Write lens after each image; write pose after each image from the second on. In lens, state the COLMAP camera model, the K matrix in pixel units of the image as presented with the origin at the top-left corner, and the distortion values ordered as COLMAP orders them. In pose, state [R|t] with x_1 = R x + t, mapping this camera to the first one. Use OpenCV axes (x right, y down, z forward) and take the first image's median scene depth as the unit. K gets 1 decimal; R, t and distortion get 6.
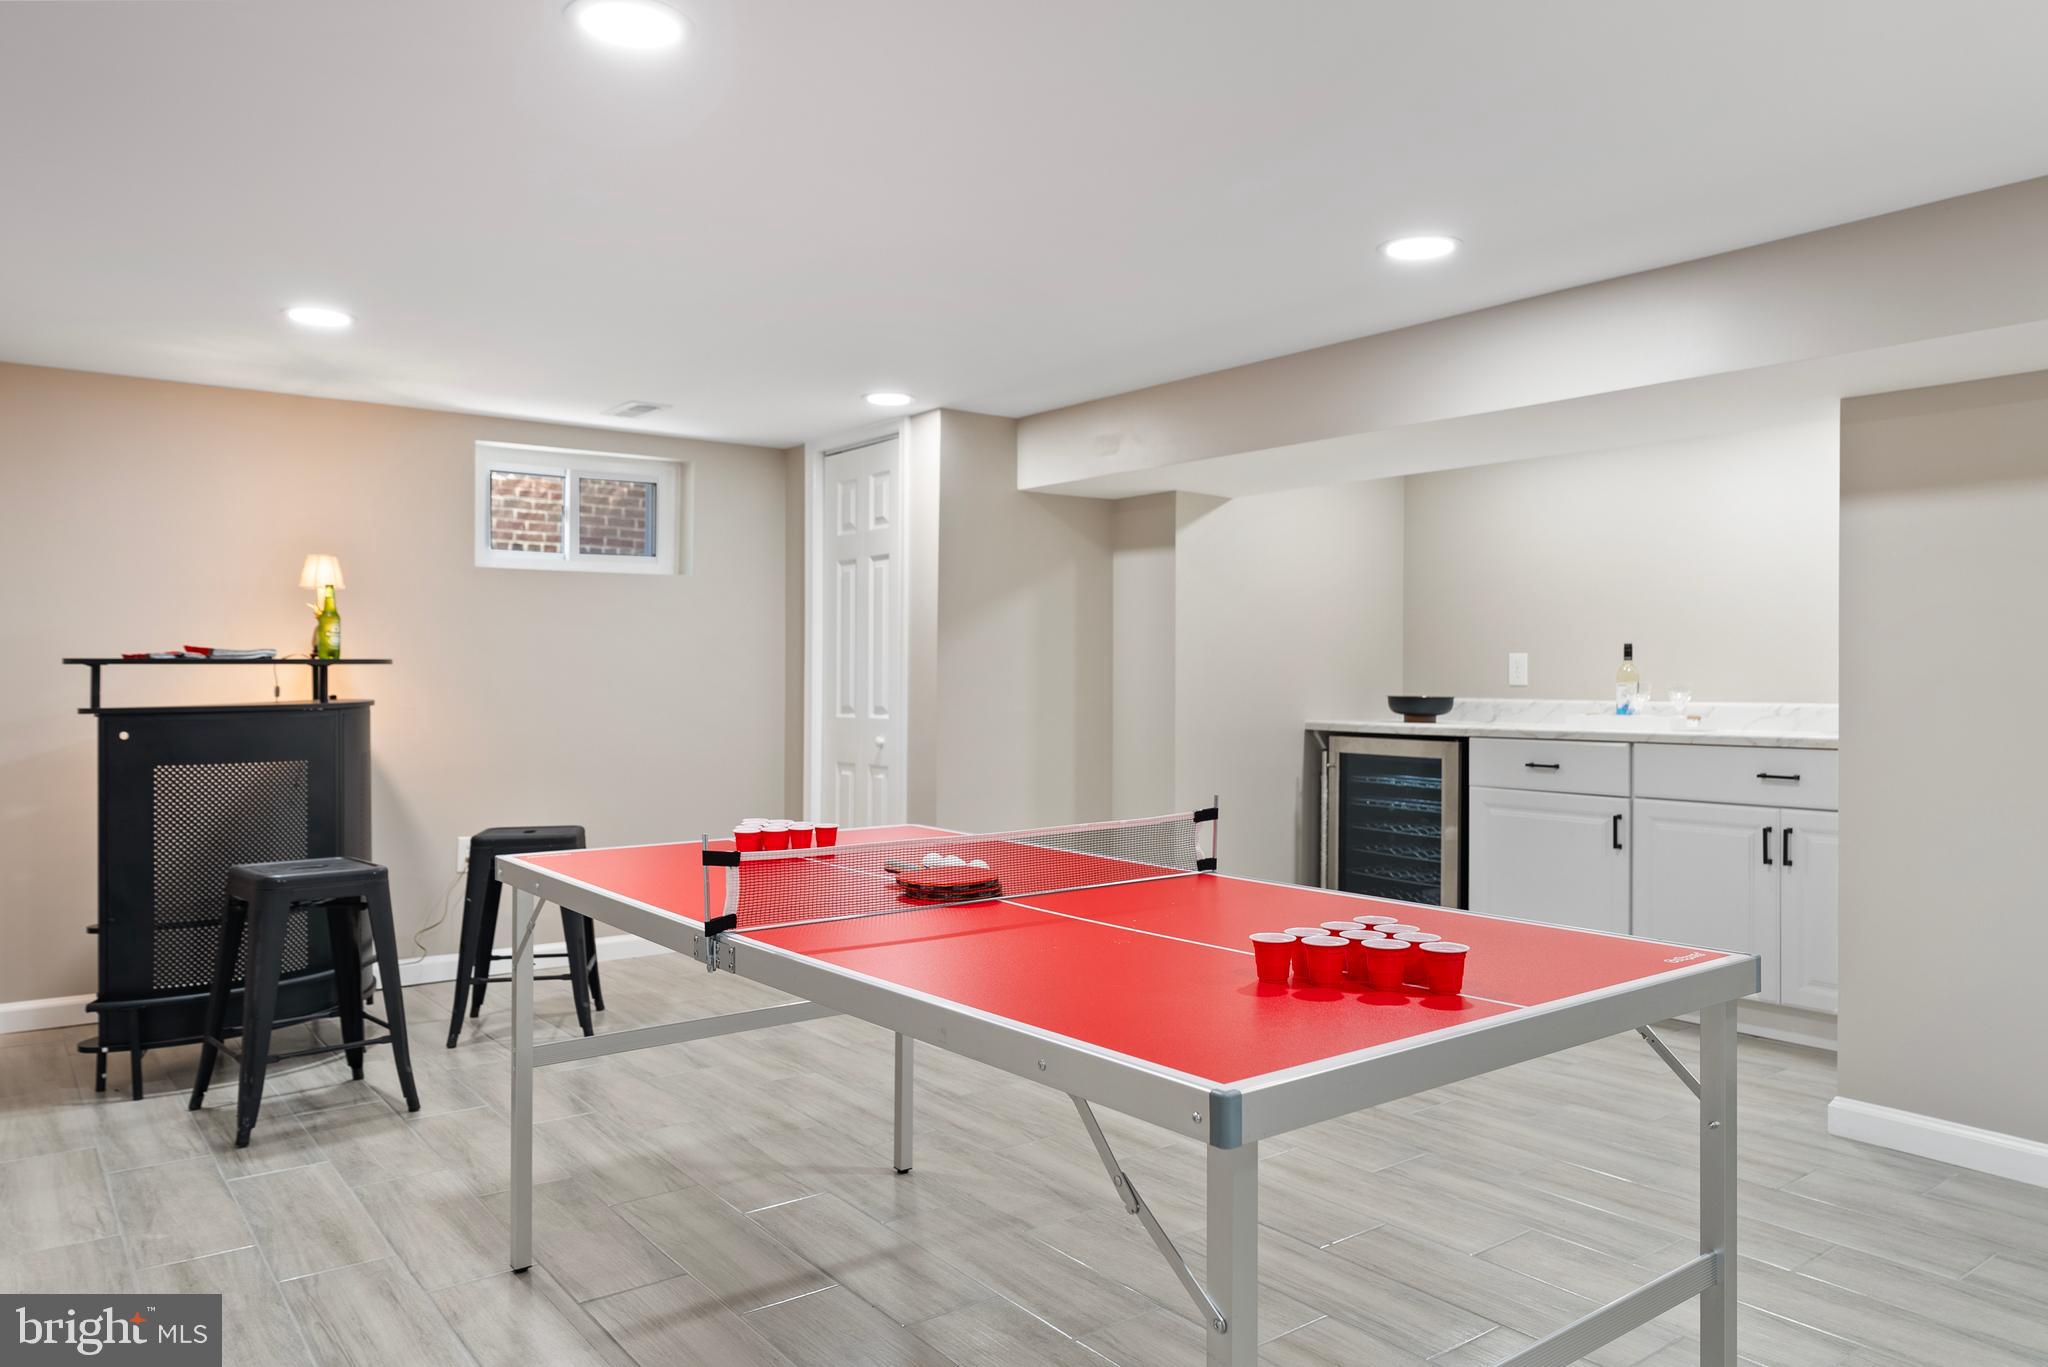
lens RADIAL K [[1404.2, 0, 1029.8], [0, 1404.2, 684.9], [0, 0, 1]] dist [-0.001393, 0.000769]
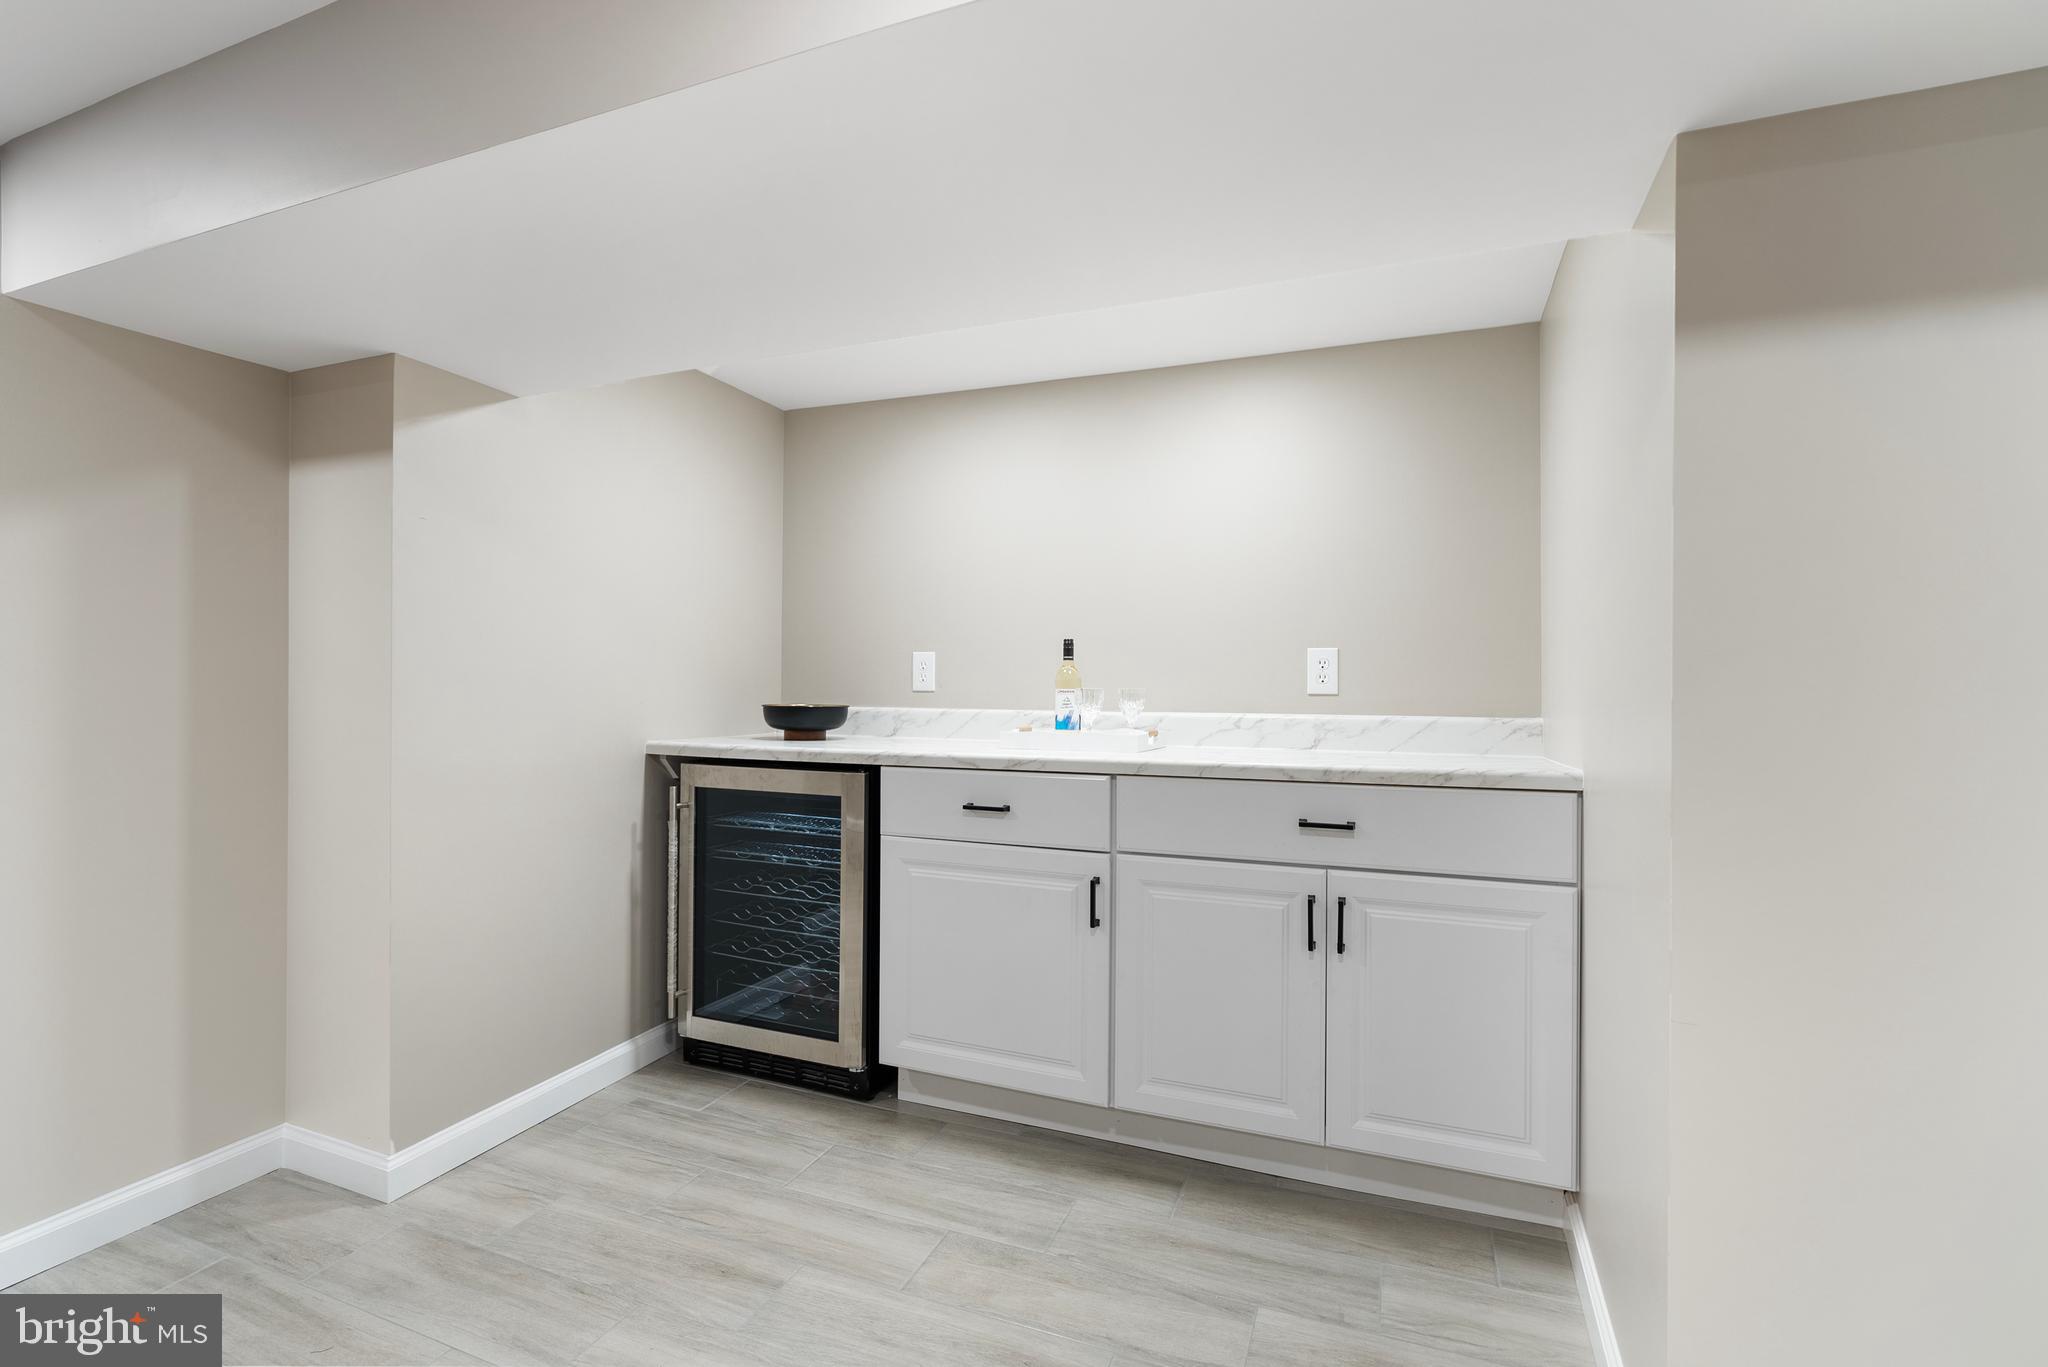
lens RADIAL K [[928.1, 0, 1030.9], [0, 928.1, 686.0], [0, 0, 1]] dist [-0.008156, 0.001121]
pose [[0.859048, -0.002688, 0.511889, 0.132875], [0.000694, 0.999991, 0.004086, -0.004888], [-0.511895, -0.003154, 0.859042, 0.535307]]
